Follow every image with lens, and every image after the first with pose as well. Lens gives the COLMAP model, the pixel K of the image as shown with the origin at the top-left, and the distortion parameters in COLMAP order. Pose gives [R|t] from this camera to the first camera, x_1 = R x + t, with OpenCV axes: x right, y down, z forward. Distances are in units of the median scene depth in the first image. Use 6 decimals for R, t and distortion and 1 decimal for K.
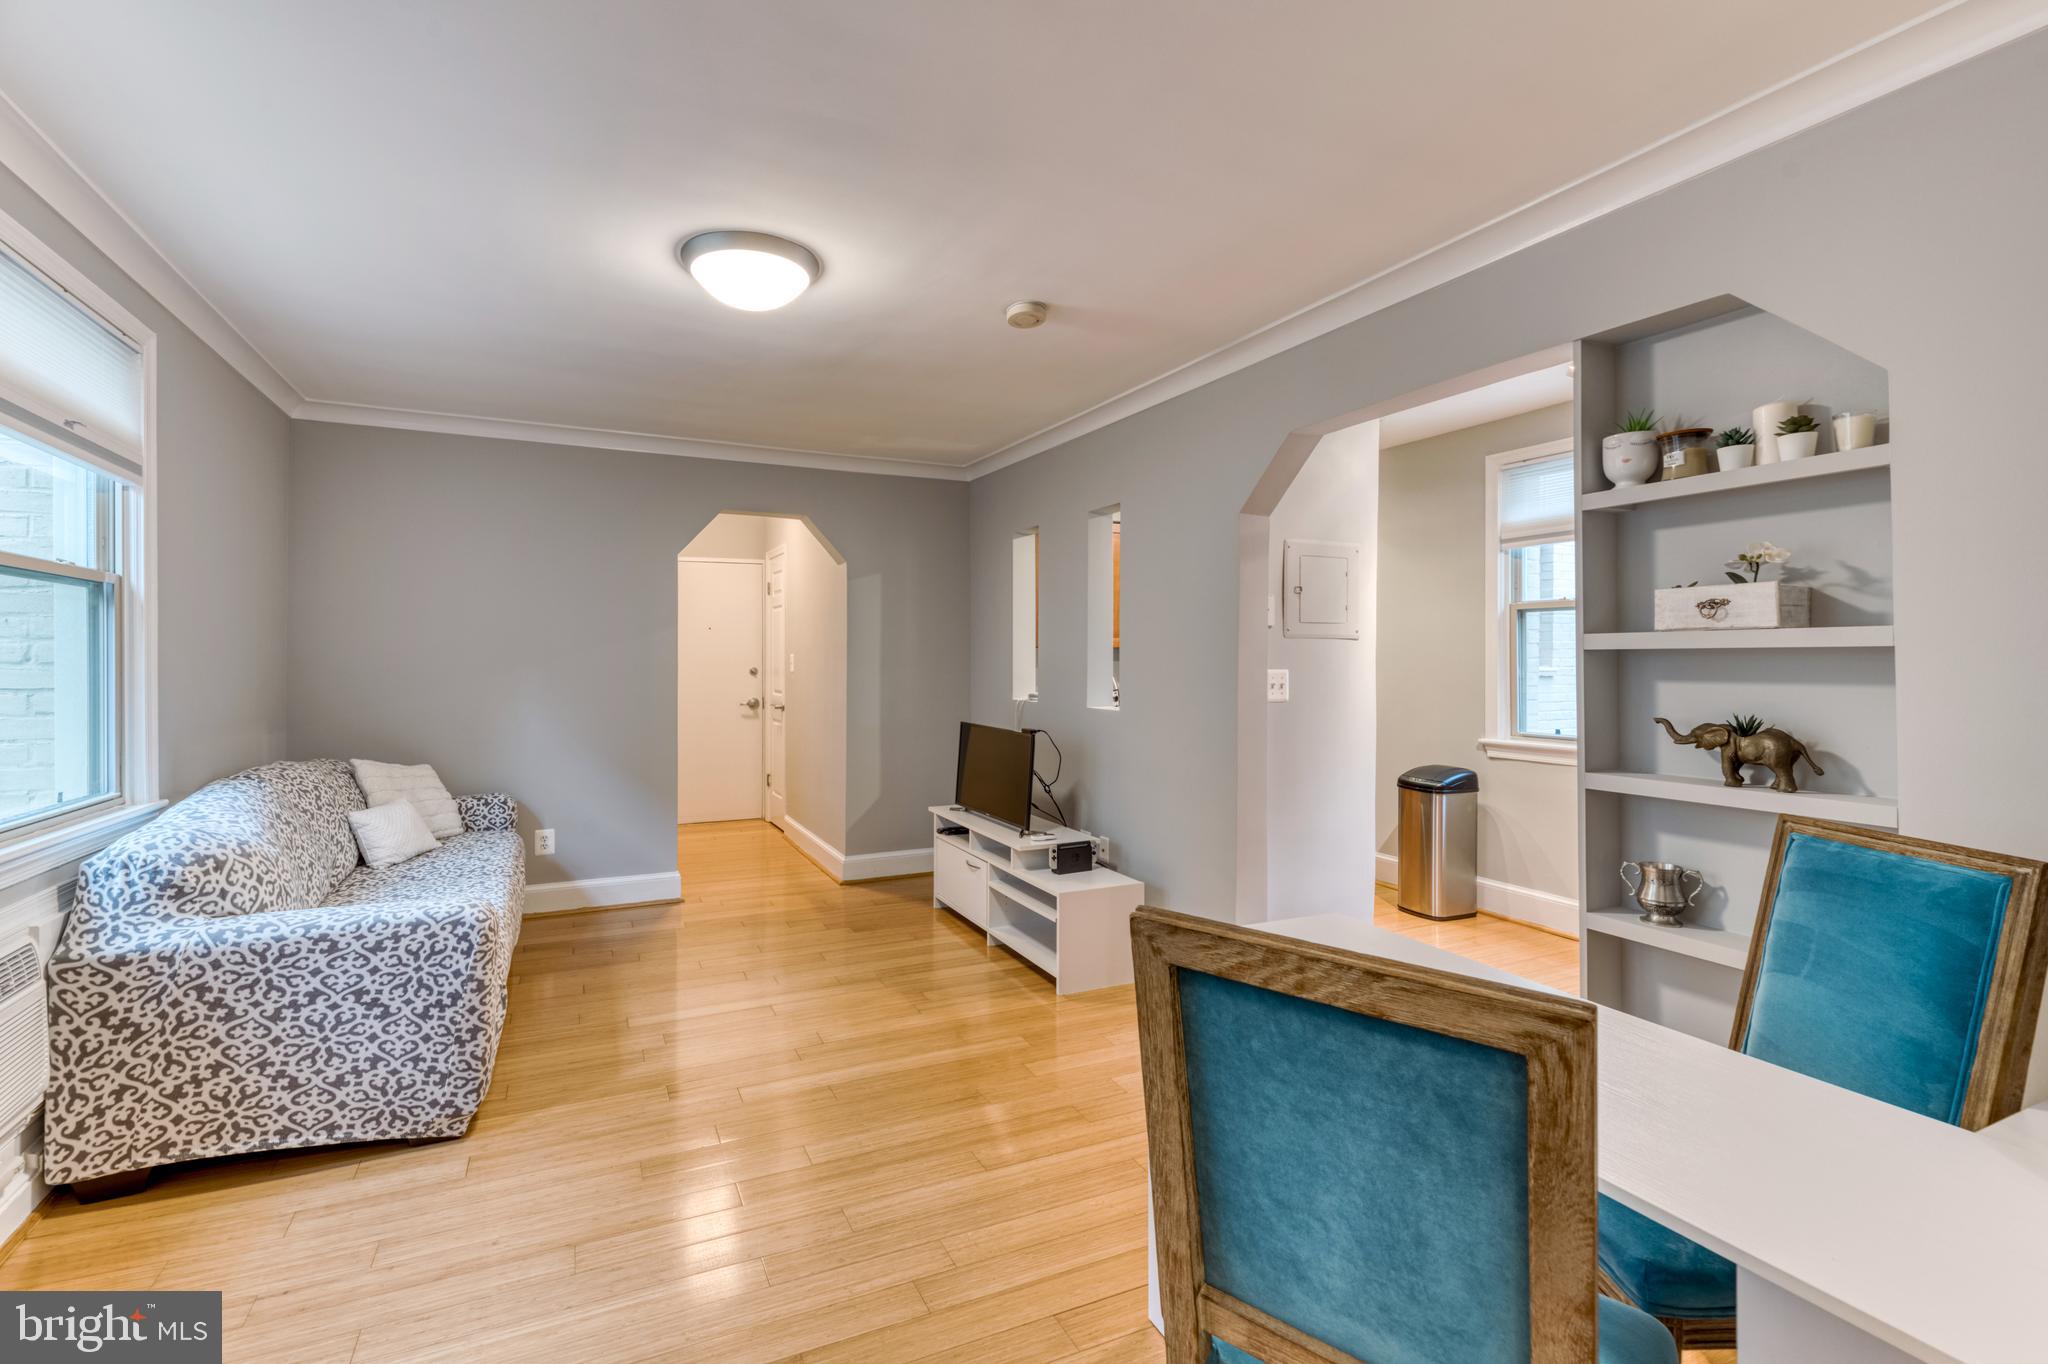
lens RADIAL K [[864.9, 0, 929.7], [0, 864.9, 657.1], [0, 0, 1]] dist [0.012144, -0.003493]
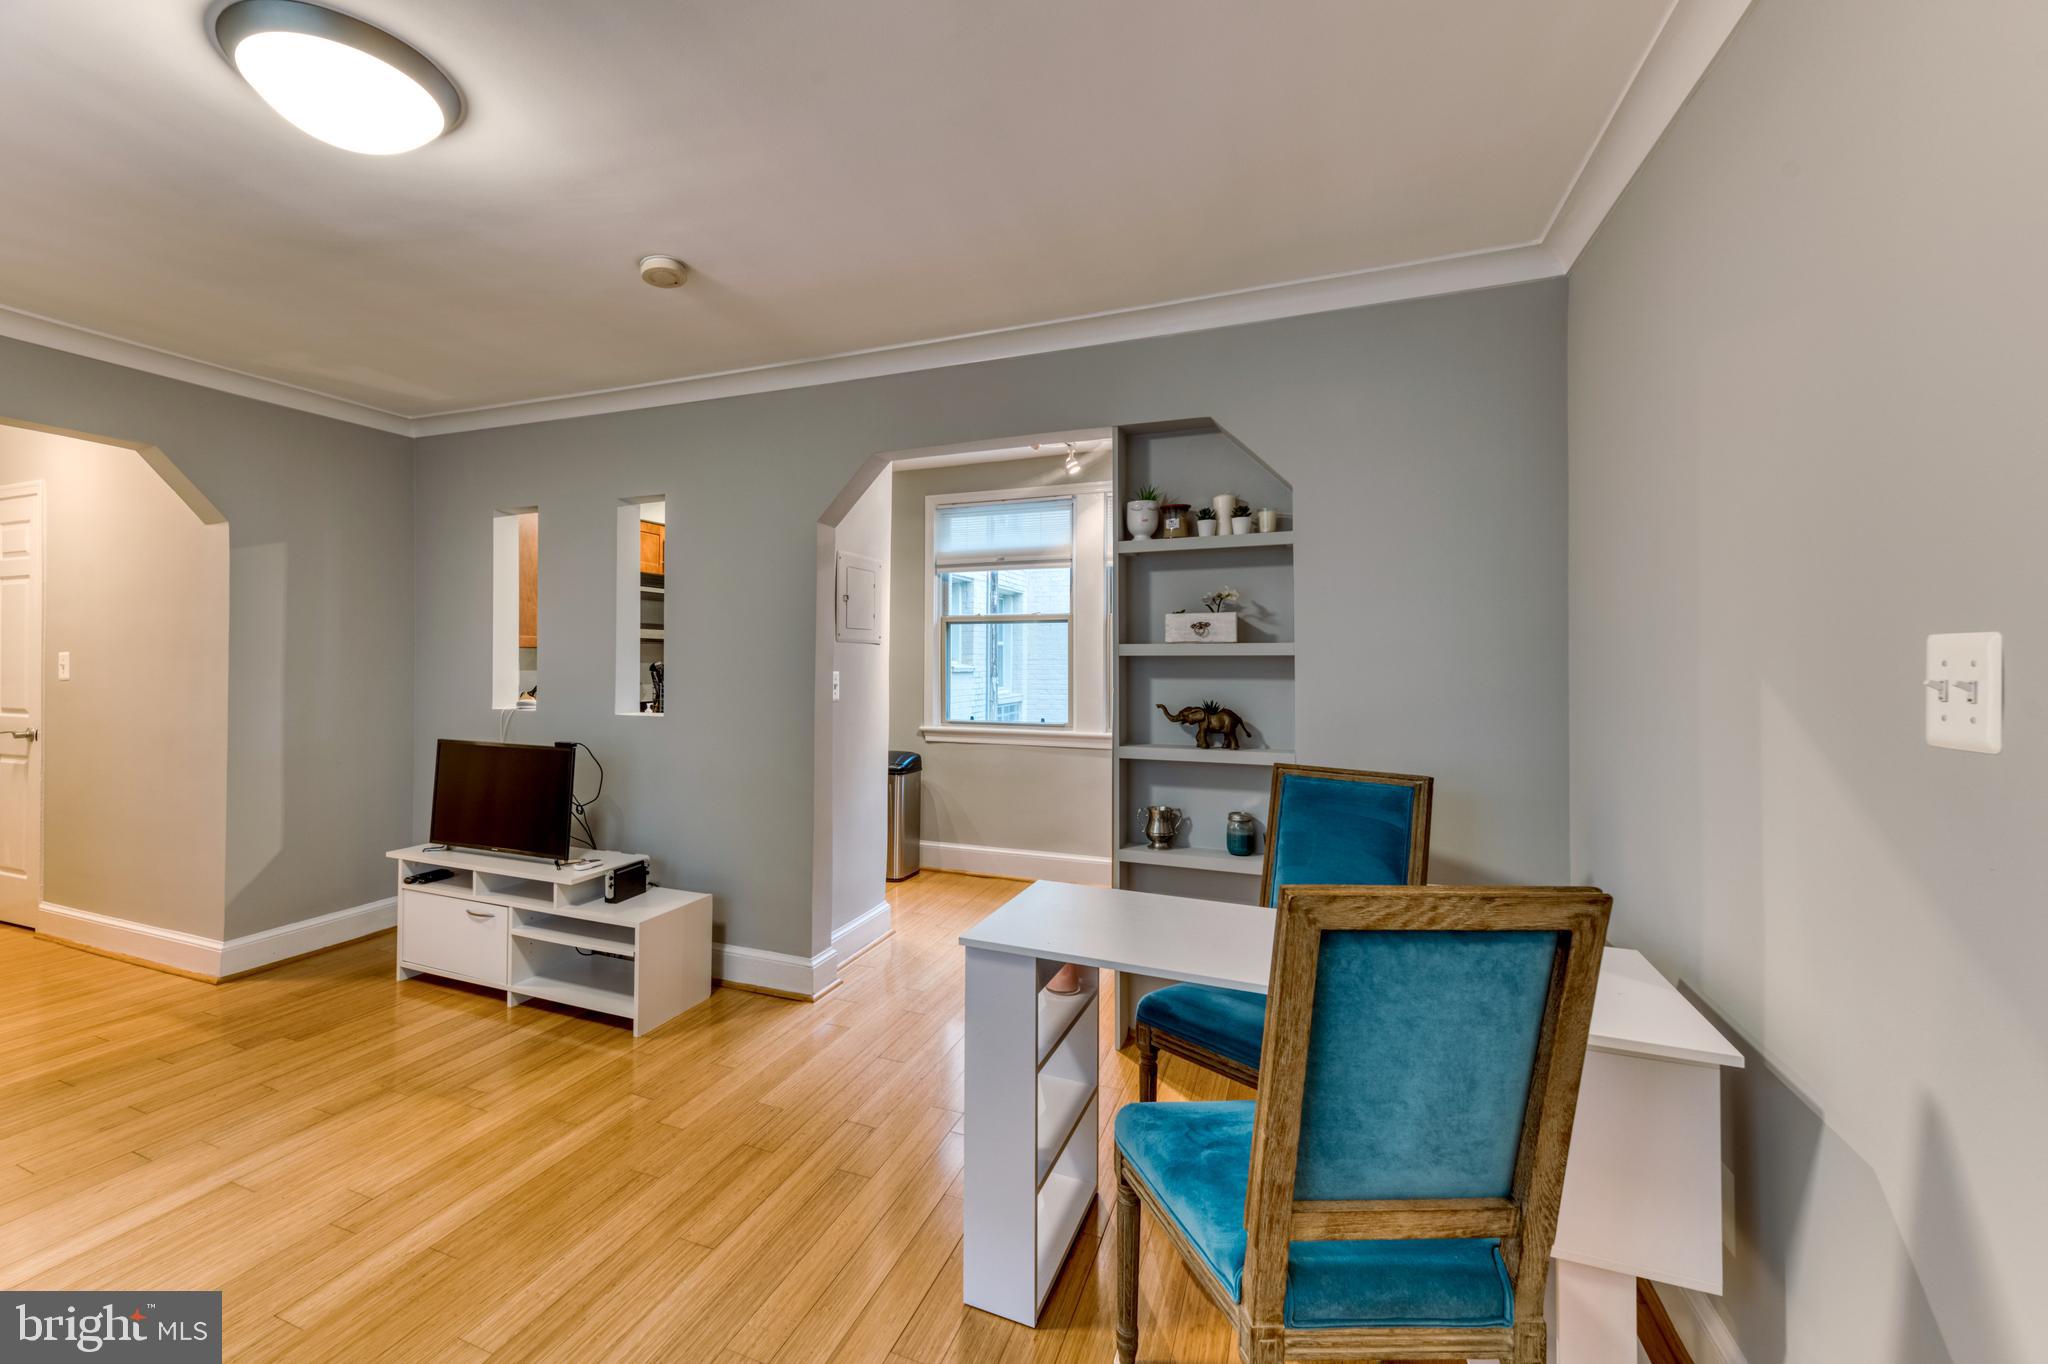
lens RADIAL K [[864.9, 0, 929.7], [0, 864.9, 657.1], [0, 0, 1]] dist [0.012144, -0.003493]
pose [[0.726609, 0.004500, 0.687036, -0.369345], [-0.004382, 0.999989, -0.001915, -0.002631], [-0.687037, -0.001619, 0.726621, 0.211977]]
